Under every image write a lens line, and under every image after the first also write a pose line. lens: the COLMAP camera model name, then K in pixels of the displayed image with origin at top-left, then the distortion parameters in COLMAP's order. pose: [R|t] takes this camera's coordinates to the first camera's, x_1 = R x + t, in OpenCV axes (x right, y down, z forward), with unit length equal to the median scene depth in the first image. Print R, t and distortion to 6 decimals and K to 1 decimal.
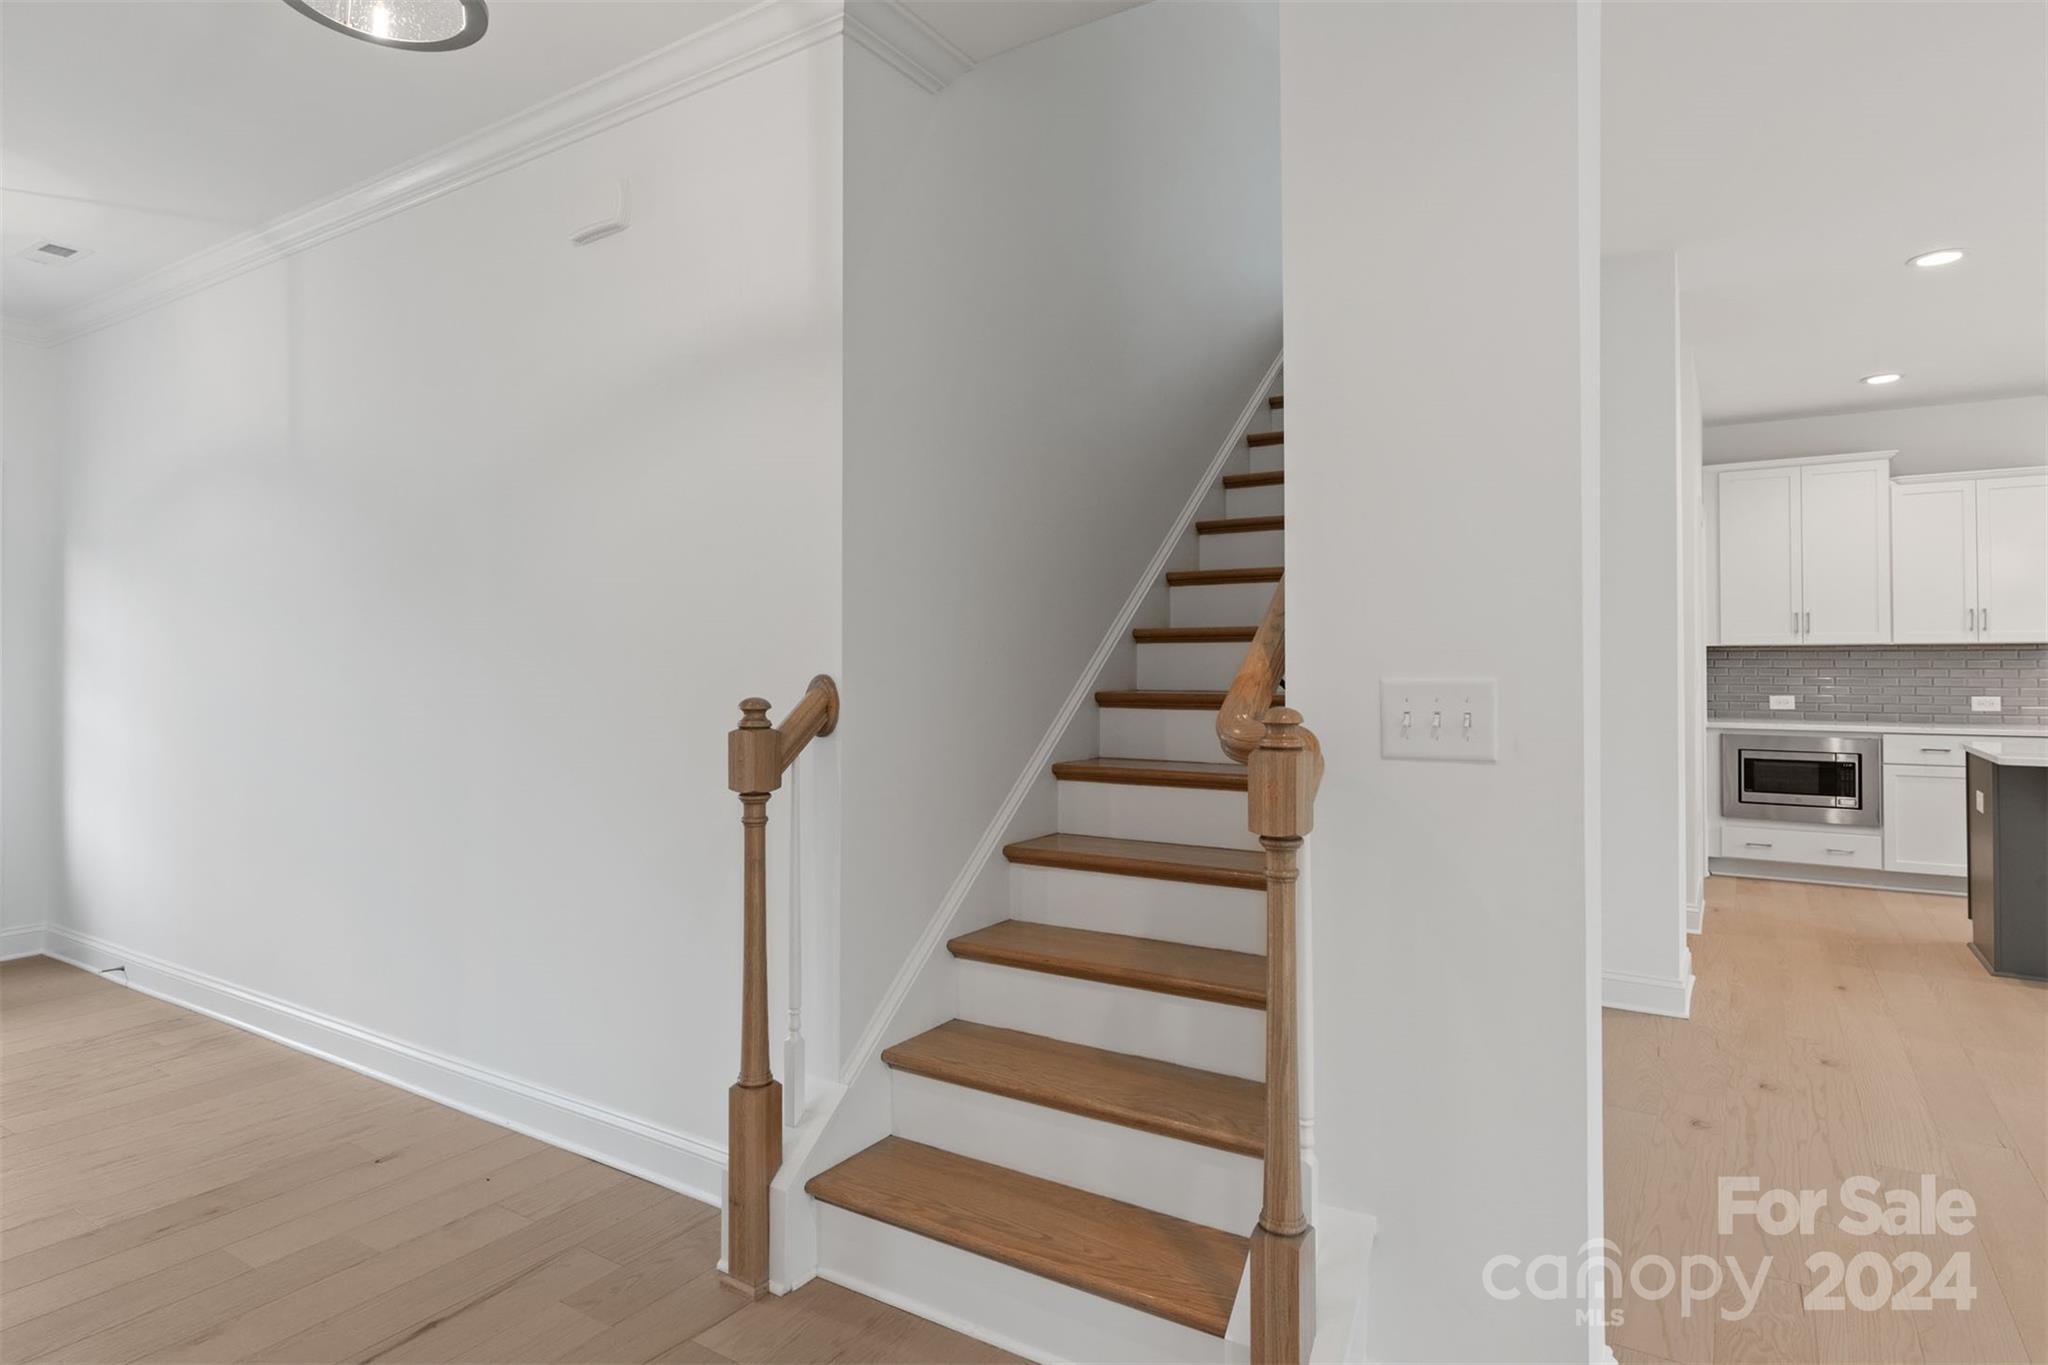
lens RADIAL K [[1108.3, 0, 1031.6], [0, 1108.3, 656.1], [0, 0, 1]] dist [0.002180, -0.004900]
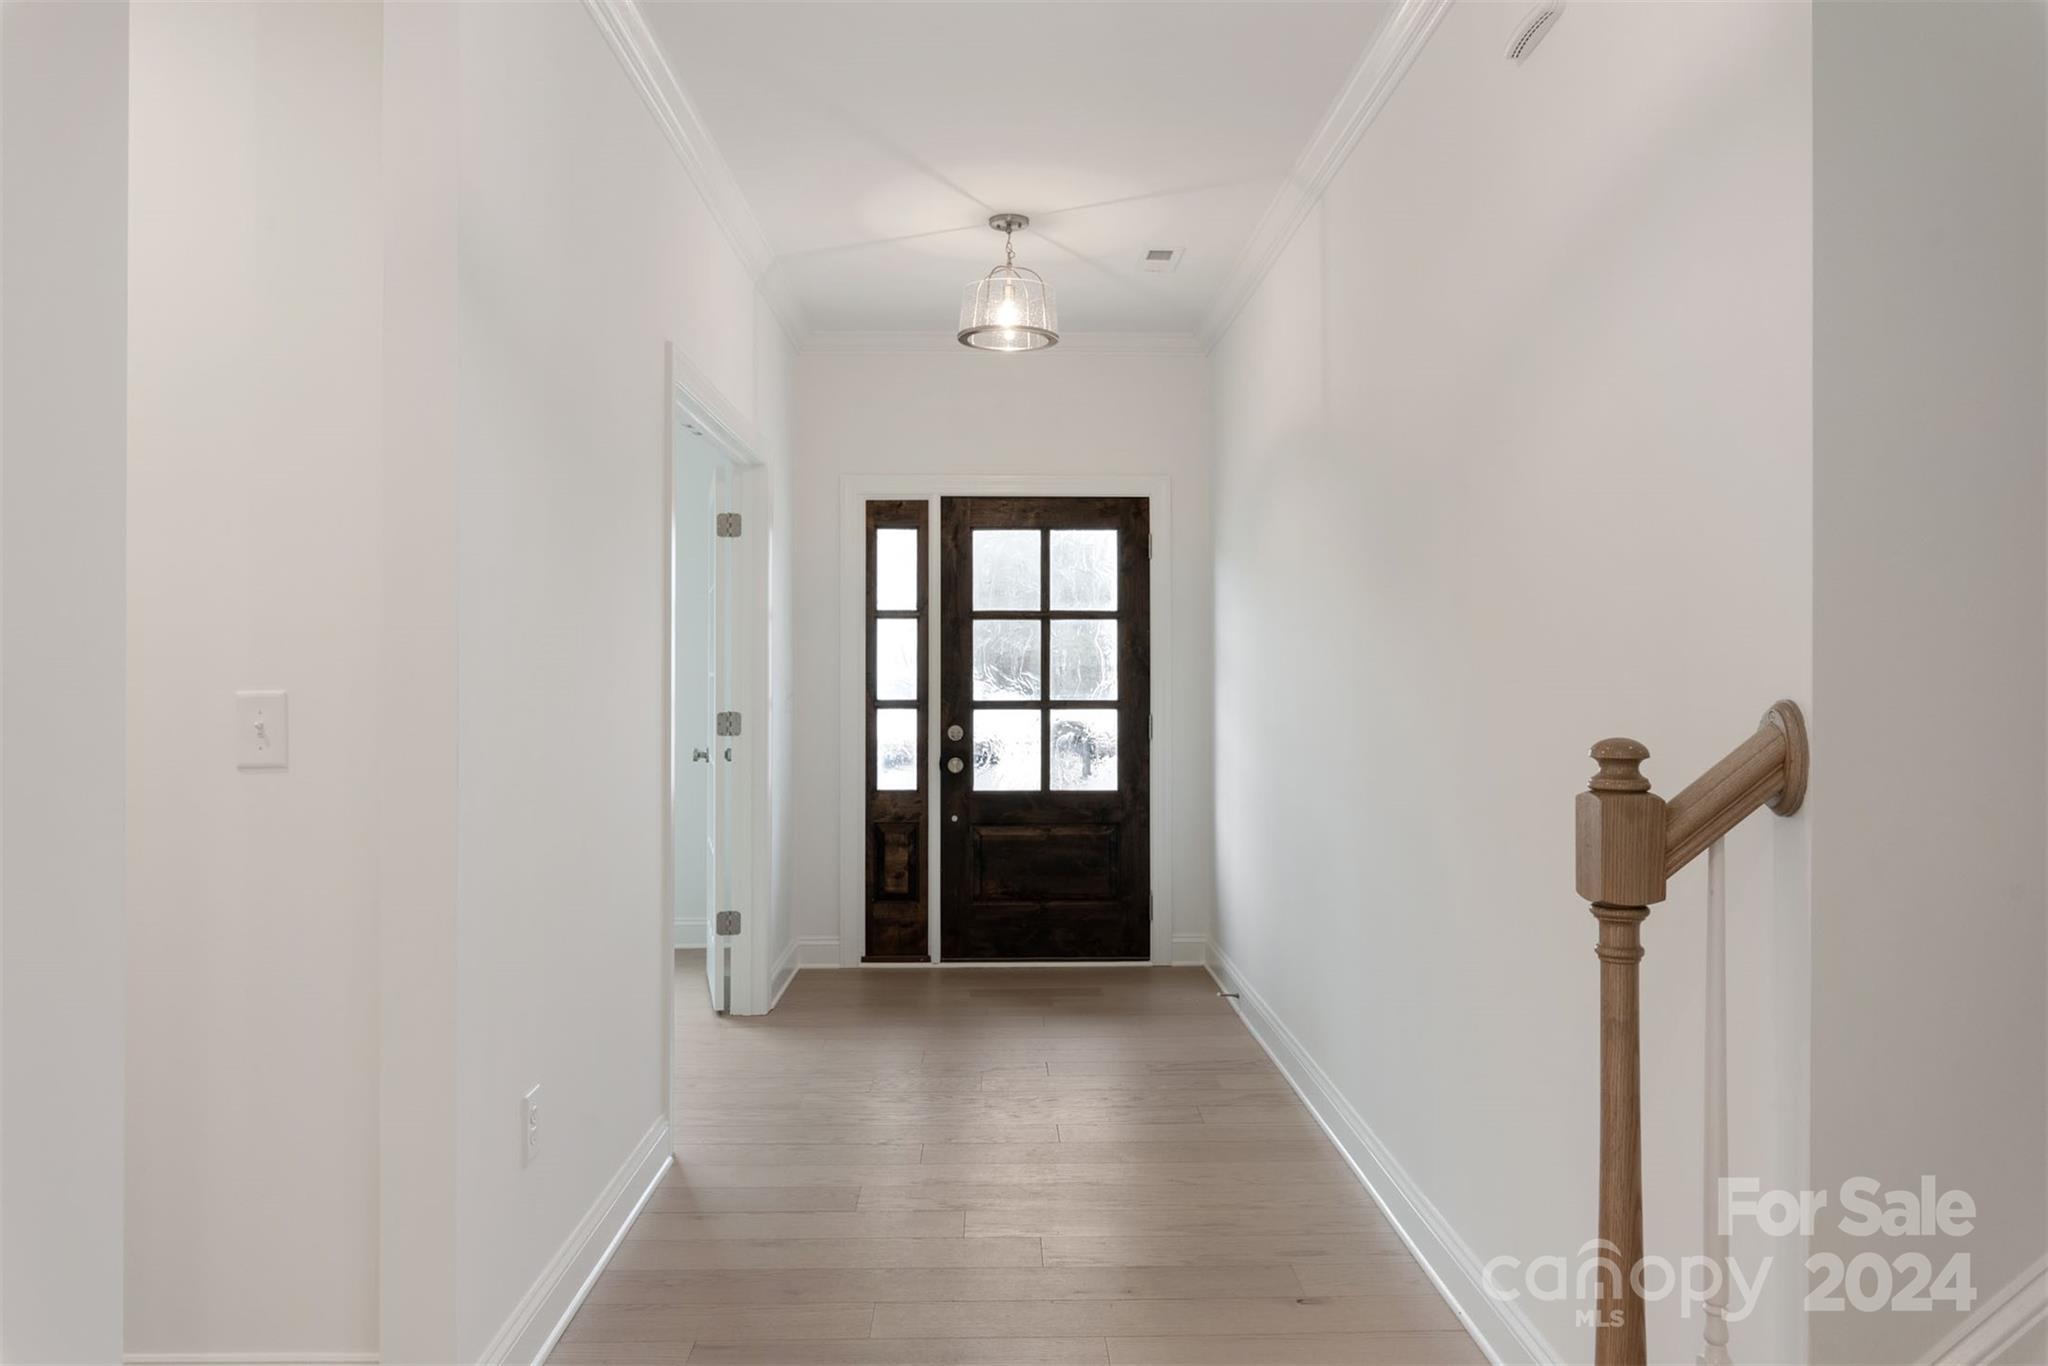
lens RADIAL K [[1431.8, 0, 1030.4], [0, 1431.8, 674.1], [0, 0, 1]] dist [0.003916, 0.001772]
pose [[0.566571, 0.001199, -0.824012, 0.075573], [0.003782, 0.999985, 0.004056, 0.000017], [0.824004, -0.005414, 0.566558, 0.131587]]
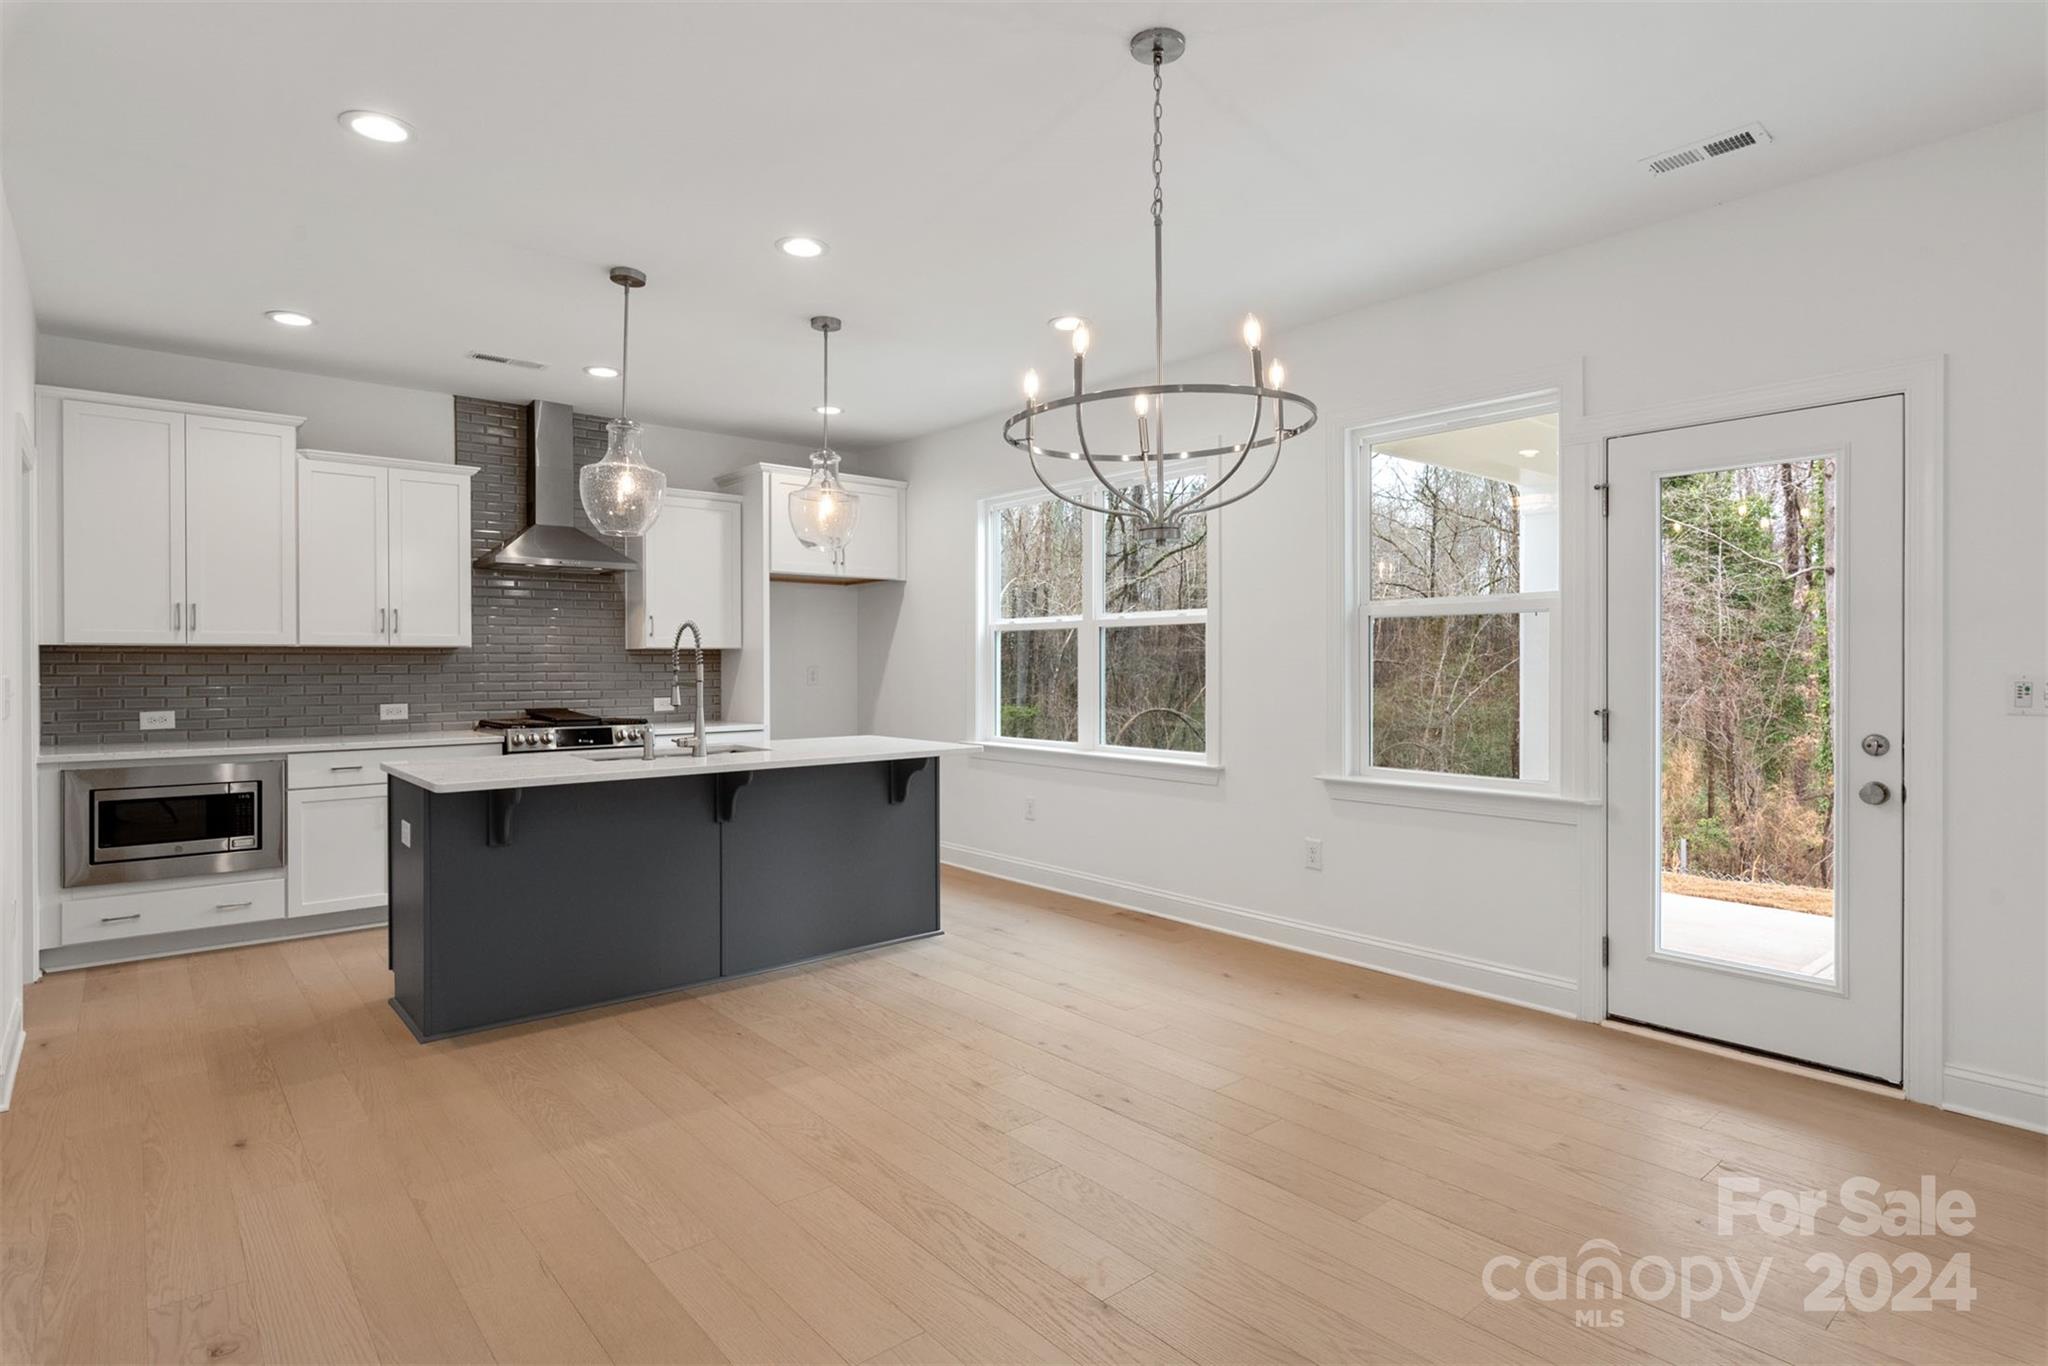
lens RADIAL K [[1058.3, 0, 1020.6], [0, 1058.3, 661.9], [0, 0, 1]] dist [0.009886, -0.003941]
pose [[0.294719, 0.004110, 0.955575, 0.181585], [-0.004597, 0.999985, -0.002883, 0.001278], [-0.955573, -0.003543, 0.294733, 0.257698]]
